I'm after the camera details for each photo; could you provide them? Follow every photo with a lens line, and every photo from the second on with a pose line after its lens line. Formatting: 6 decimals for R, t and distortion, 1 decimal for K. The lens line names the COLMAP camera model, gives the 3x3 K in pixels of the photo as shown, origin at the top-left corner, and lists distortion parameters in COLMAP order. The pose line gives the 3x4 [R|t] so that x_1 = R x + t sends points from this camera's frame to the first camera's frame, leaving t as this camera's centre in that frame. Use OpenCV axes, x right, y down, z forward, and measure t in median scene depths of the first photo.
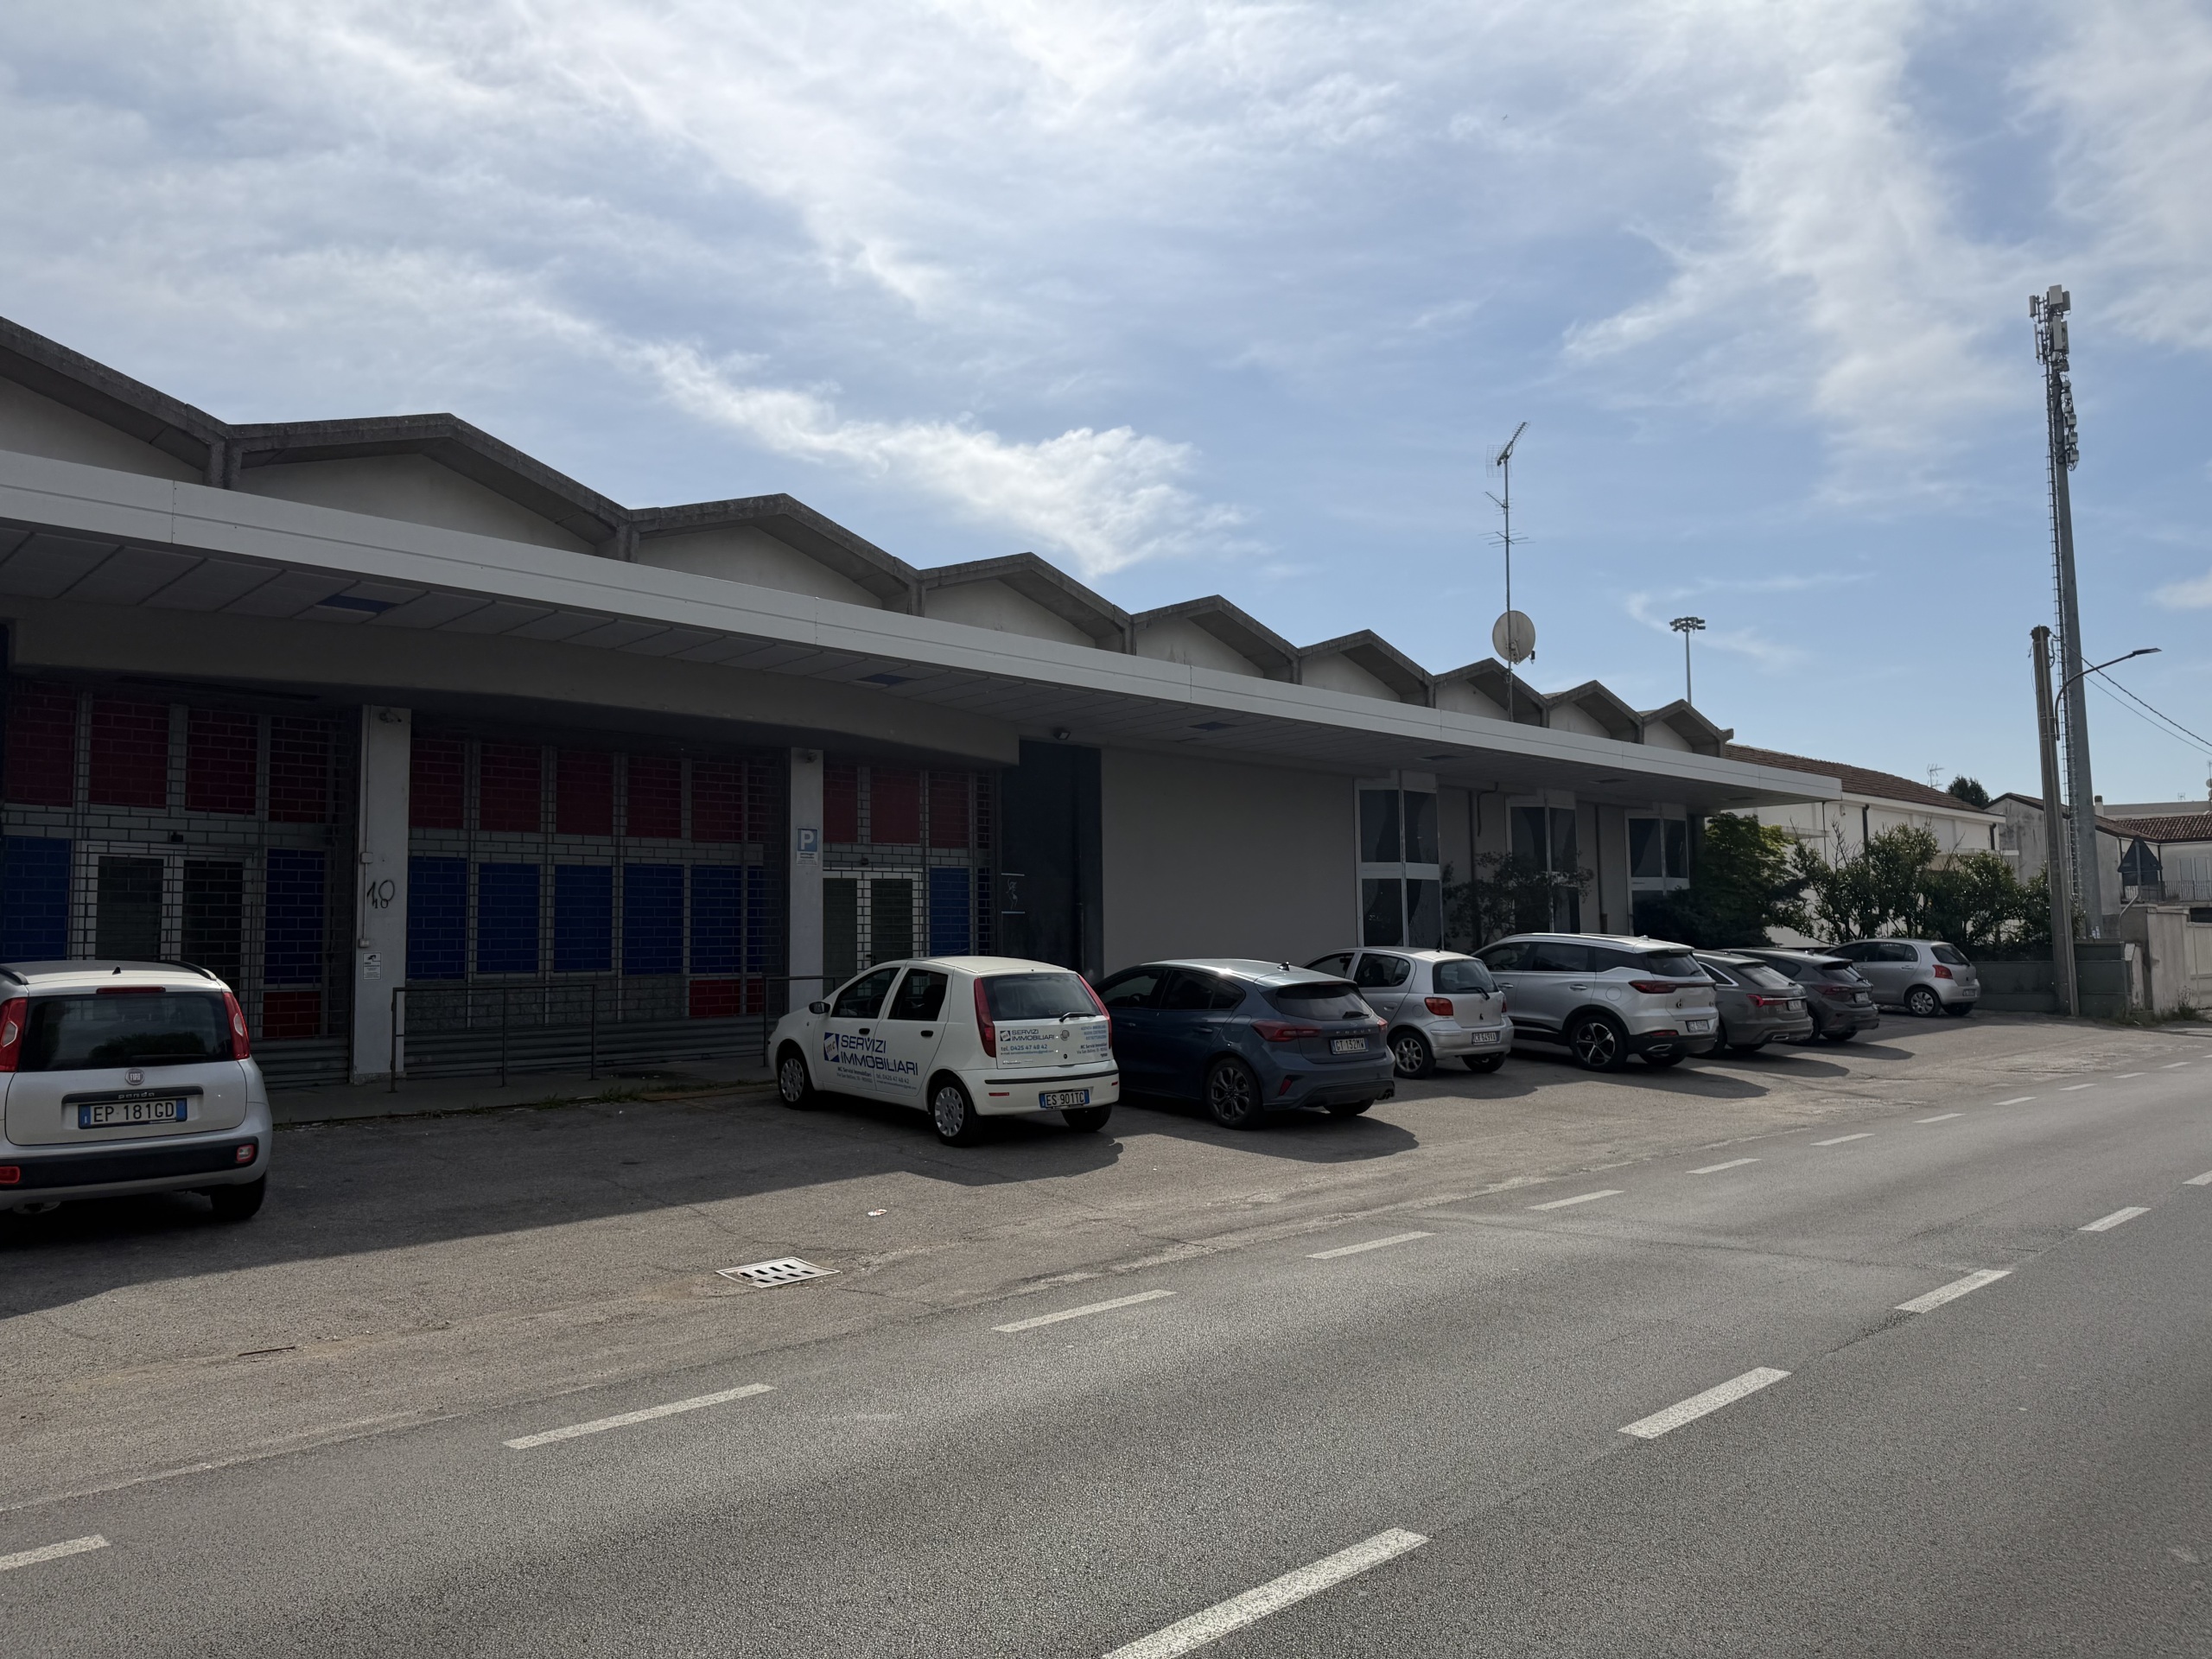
lens RADIAL K [[1739.8, 0, 1106.0], [0, 1739.8, 829.5], [0, 0, 1]] dist [-0.008127, -0.003695]
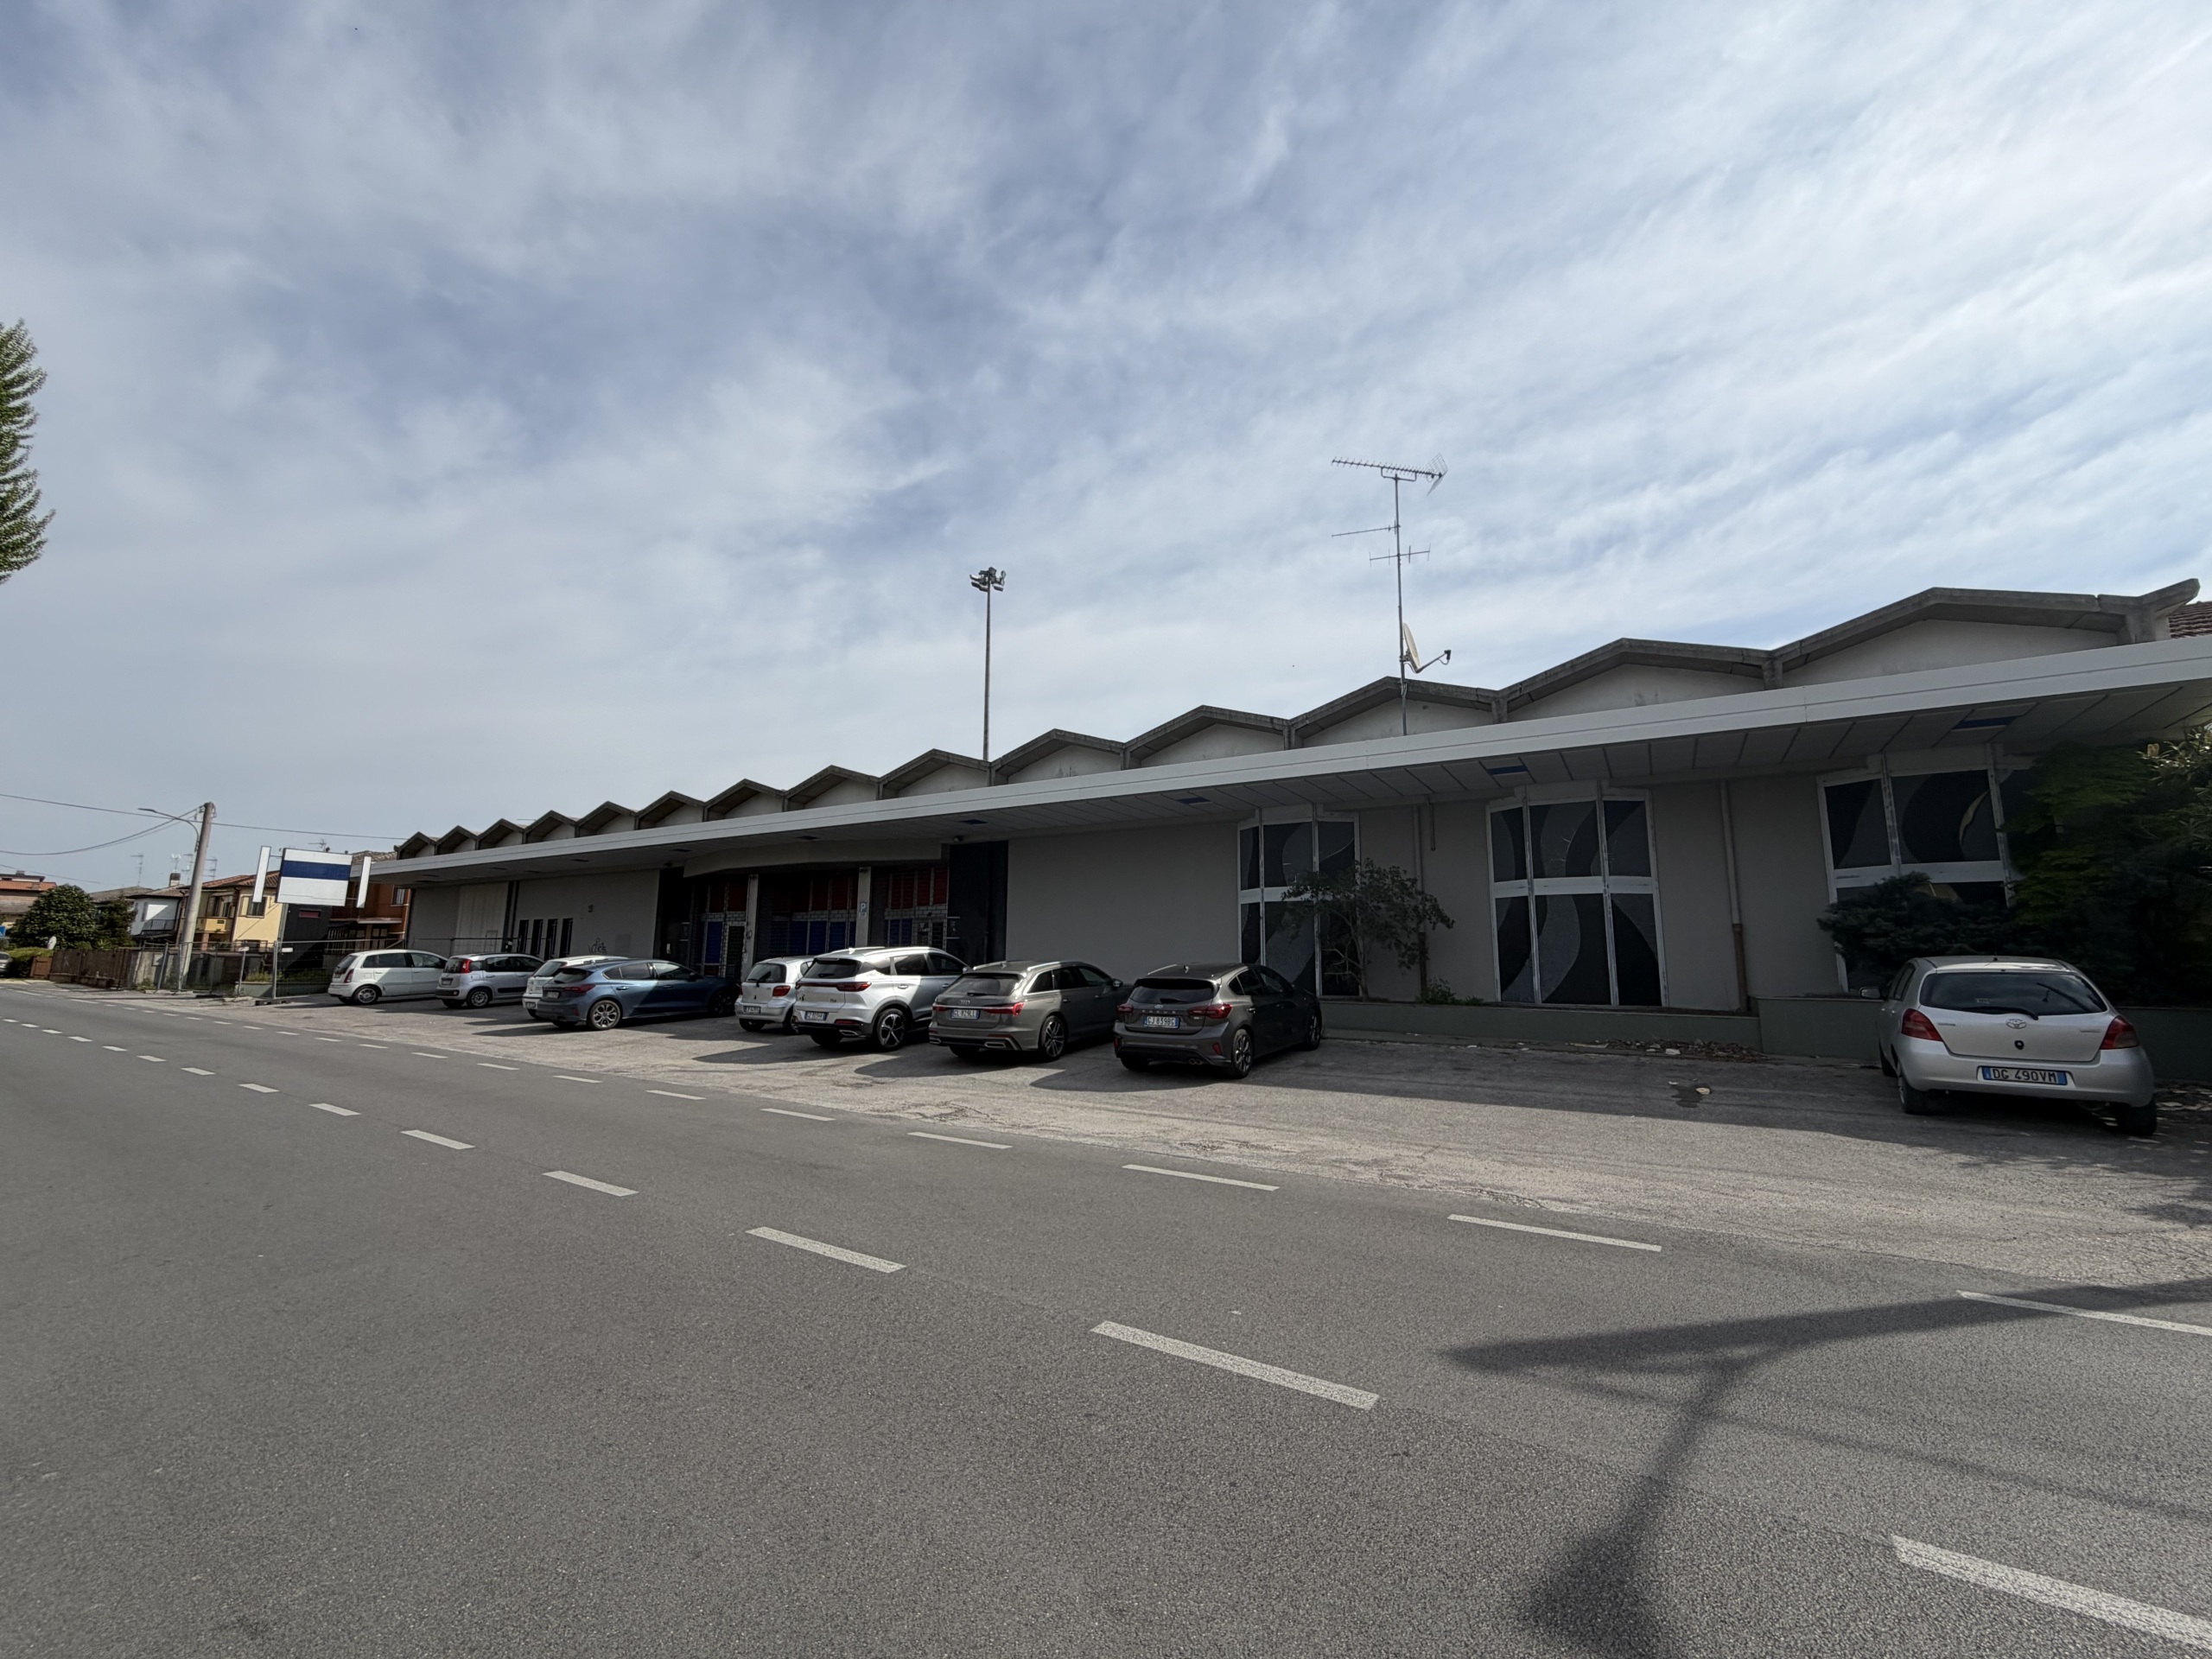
lens RADIAL K [[888.2, 0, 1106.0], [0, 888.2, 829.5], [0, 0, 1]] dist [0.001437, 0.000119]
pose [[0.178779, -0.128250, -0.975495, 0.569241], [0.059915, 0.991047, -0.119314, 0.034554], [0.982063, -0.037116, 0.184862, 0.609007]]
